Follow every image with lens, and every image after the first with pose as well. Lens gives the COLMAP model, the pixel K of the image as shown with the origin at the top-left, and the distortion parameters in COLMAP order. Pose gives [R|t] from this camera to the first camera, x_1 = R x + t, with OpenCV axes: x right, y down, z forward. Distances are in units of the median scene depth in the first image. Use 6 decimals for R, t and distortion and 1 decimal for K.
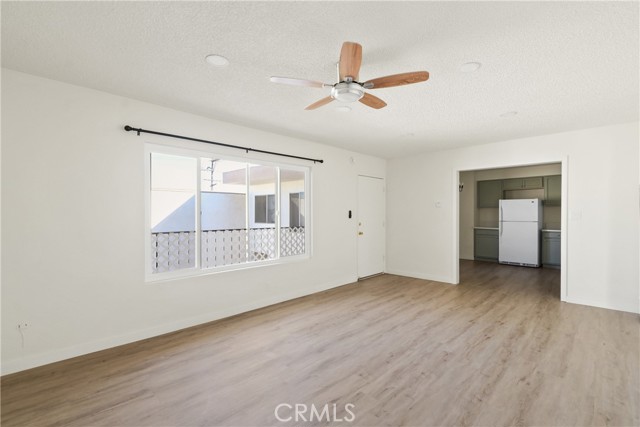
lens RADIAL K [[294.3, 0, 320.2], [0, 294.3, 213.7], [0, 0, 1]] dist [-0.016373, 0.000177]
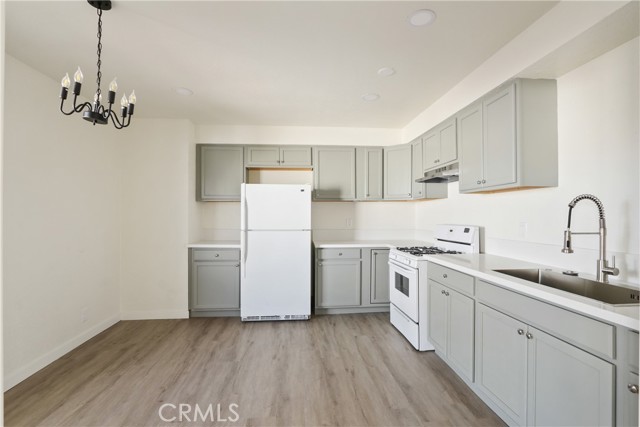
lens RADIAL K [[294.3, 0, 317.6], [0, 294.3, 212.1], [0, 0, 1]] dist [-0.016373, 0.000177]
pose [[0.611942, 0.010774, 0.790829, 0.371447], [-0.000888, 0.999916, -0.012935, 0.002999], [-0.790902, 0.007213, 0.611901, 0.724810]]
